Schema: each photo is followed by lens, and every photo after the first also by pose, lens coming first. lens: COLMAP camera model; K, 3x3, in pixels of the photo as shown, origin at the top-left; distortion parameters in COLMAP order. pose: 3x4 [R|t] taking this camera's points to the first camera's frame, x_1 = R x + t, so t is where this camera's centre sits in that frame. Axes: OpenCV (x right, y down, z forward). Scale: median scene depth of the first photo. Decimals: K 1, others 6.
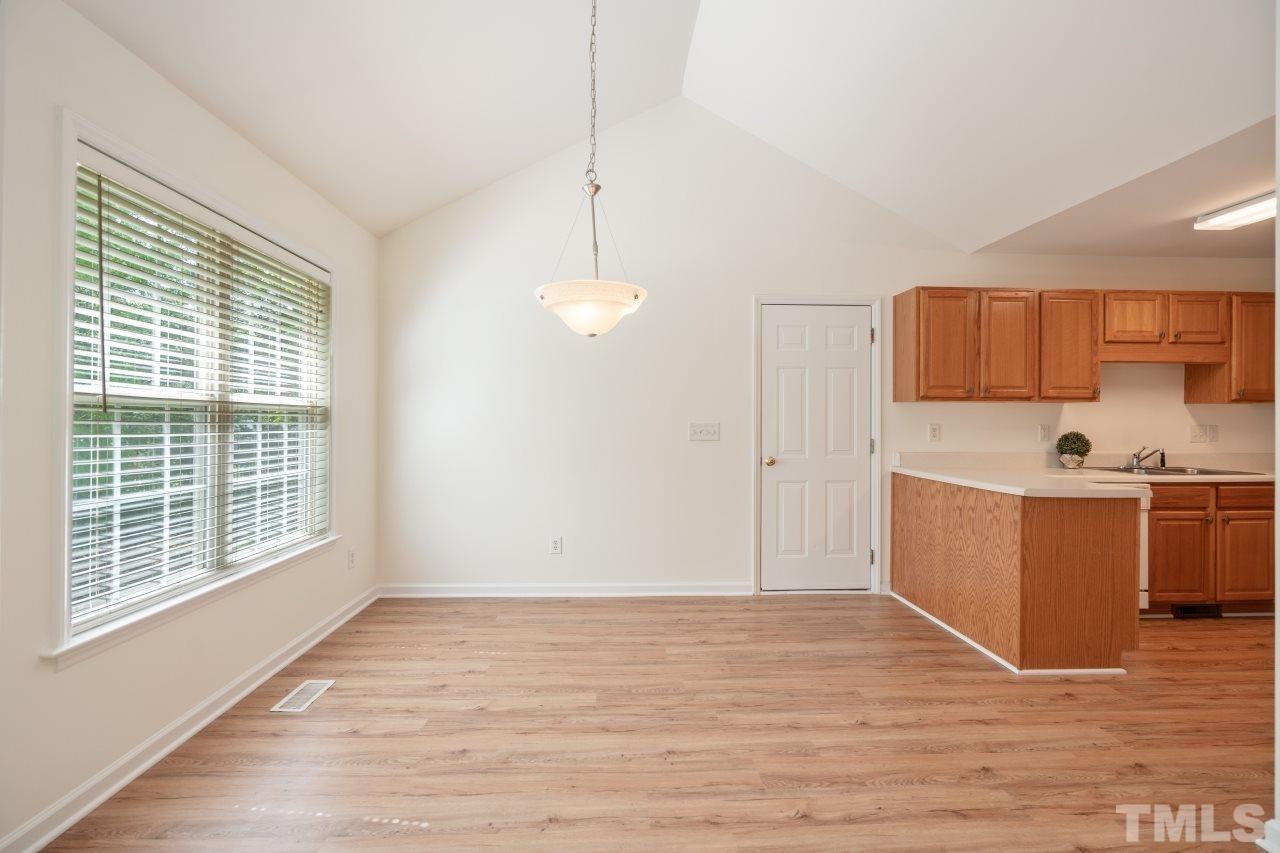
lens RADIAL K [[577.3, 0, 632.1], [0, 577.3, 415.2], [0, 0, 1]] dist [-0.005293, 0.002800]
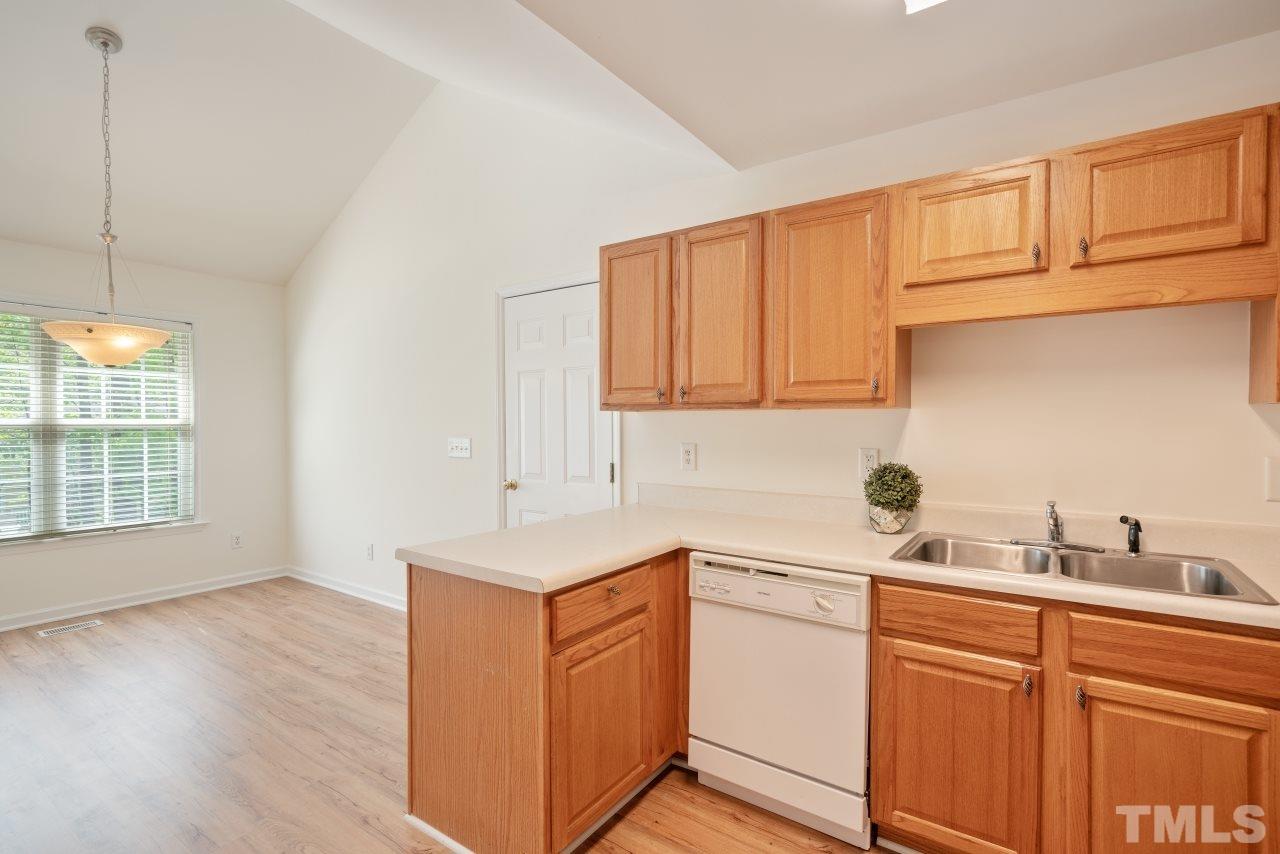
lens RADIAL K [[590.0, 0, 620.6], [0, 590.0, 429.3], [0, 0, 1]] dist [0.000512, 0.000438]
pose [[0.794586, 0.001110, -0.607150, 1.100014], [0.011347, 0.999797, 0.016678, -0.017046], [0.607045, -0.020141, 0.794412, 0.516016]]
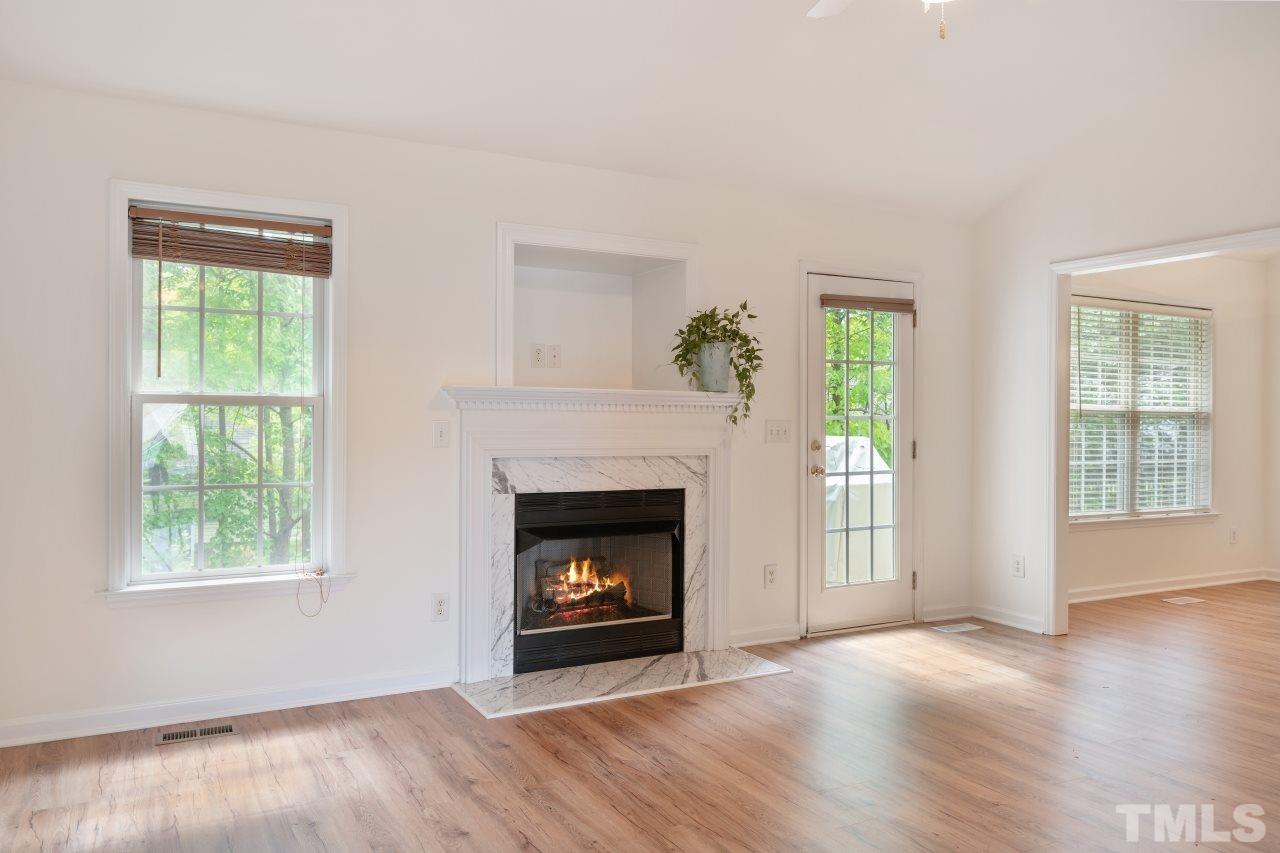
lens RADIAL K [[925.9, 0, 632.3], [0, 925.9, 420.0], [0, 0, 1]] dist [0.015682, -0.005324]
pose [[0.437177, -0.002048, -0.899373, 0.797048], [0.000900, 0.999998, -0.001840, 0.004080], [0.899375, -0.000005, 0.437178, -1.096468]]
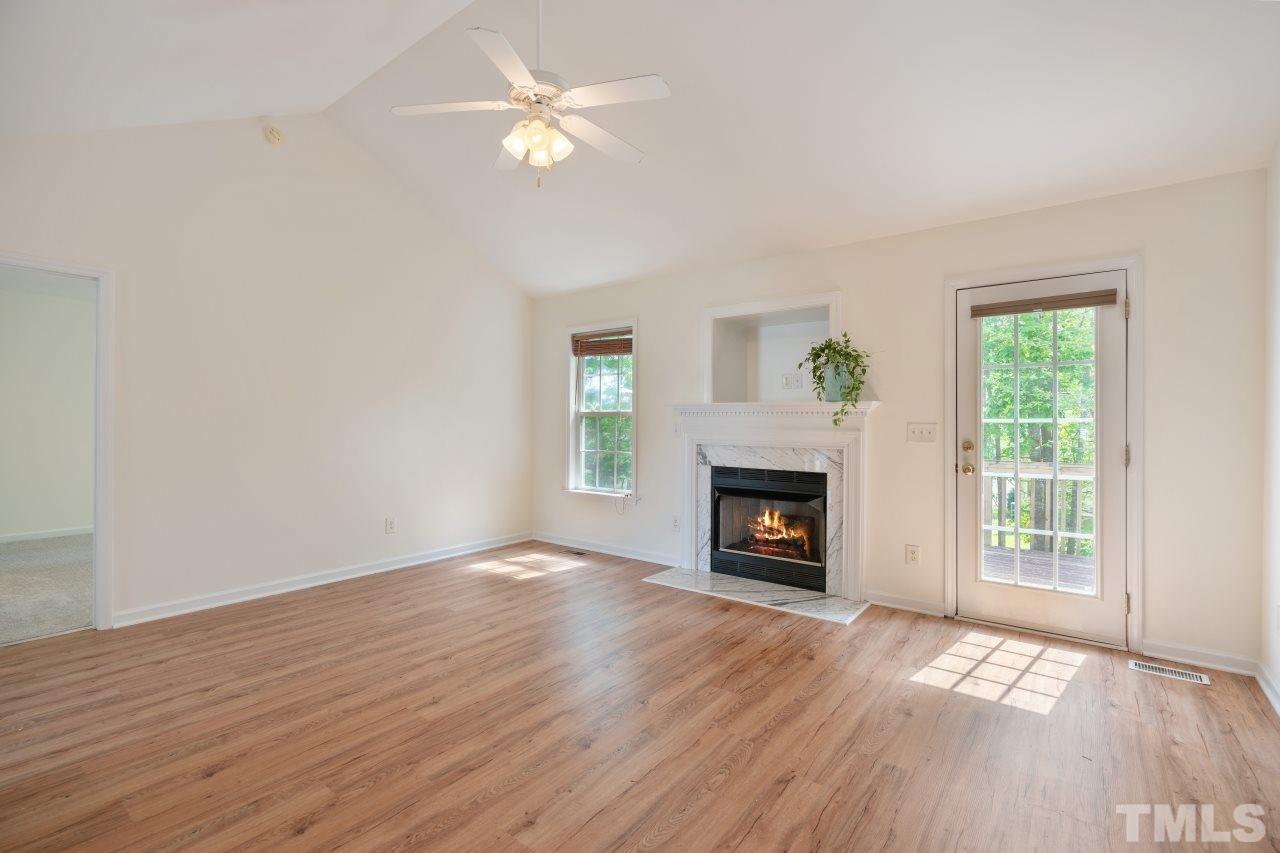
lens RADIAL K [[577.3, 0, 634.2], [0, 577.3, 421.5], [0, 0, 1]] dist [-0.005293, 0.002800]
pose [[-0.647800, -0.008212, -0.761766, 0.729714], [-0.003981, 0.999965, -0.007395, 0.009669], [0.761800, -0.001758, -0.647810, 0.107060]]
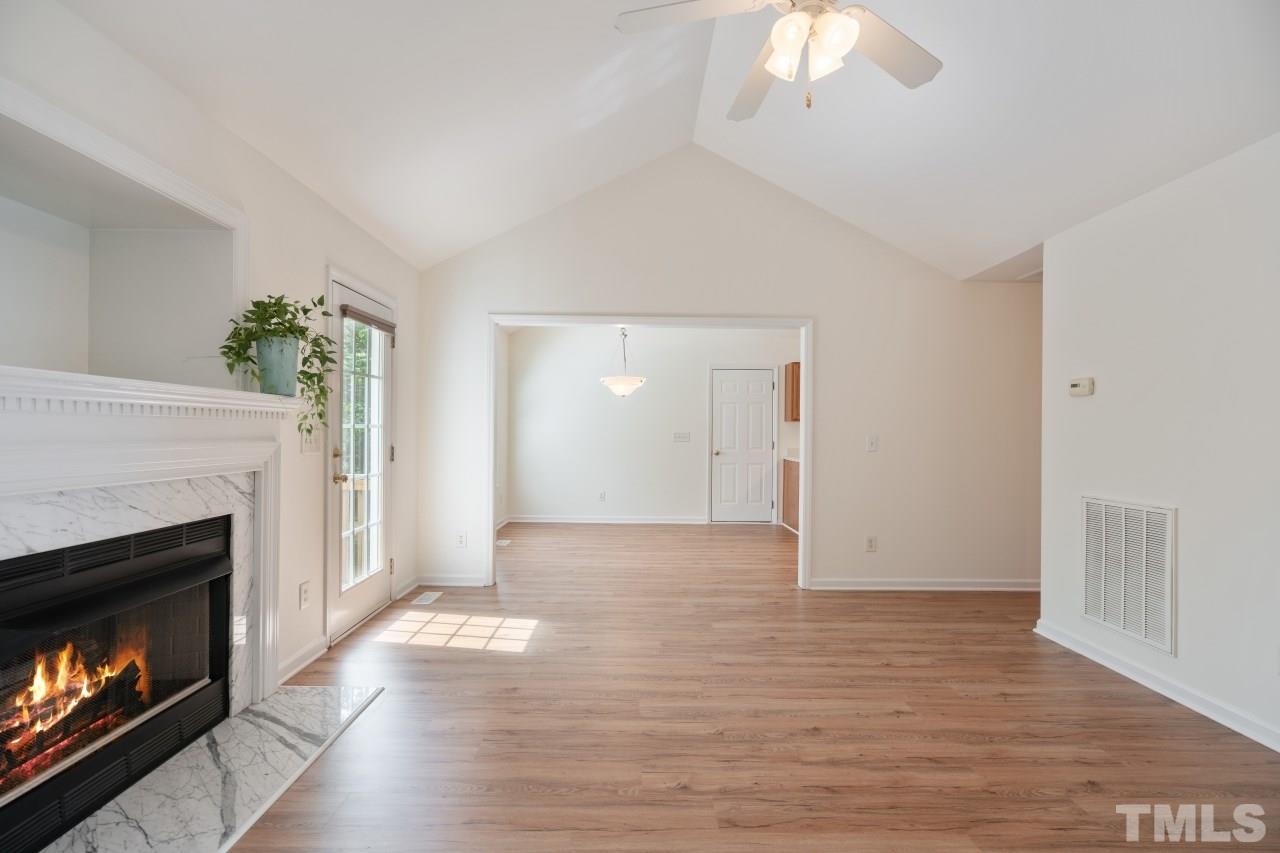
lens RADIAL K [[577.3, 0, 638.6], [0, 577.3, 433.0], [0, 0, 1]] dist [-0.005293, 0.002800]
pose [[0.999502, 0.003099, -0.031398, 0.054507], [-0.002817, 0.999955, 0.009024, -0.001017], [0.031425, -0.008931, 0.999466, -1.095914]]
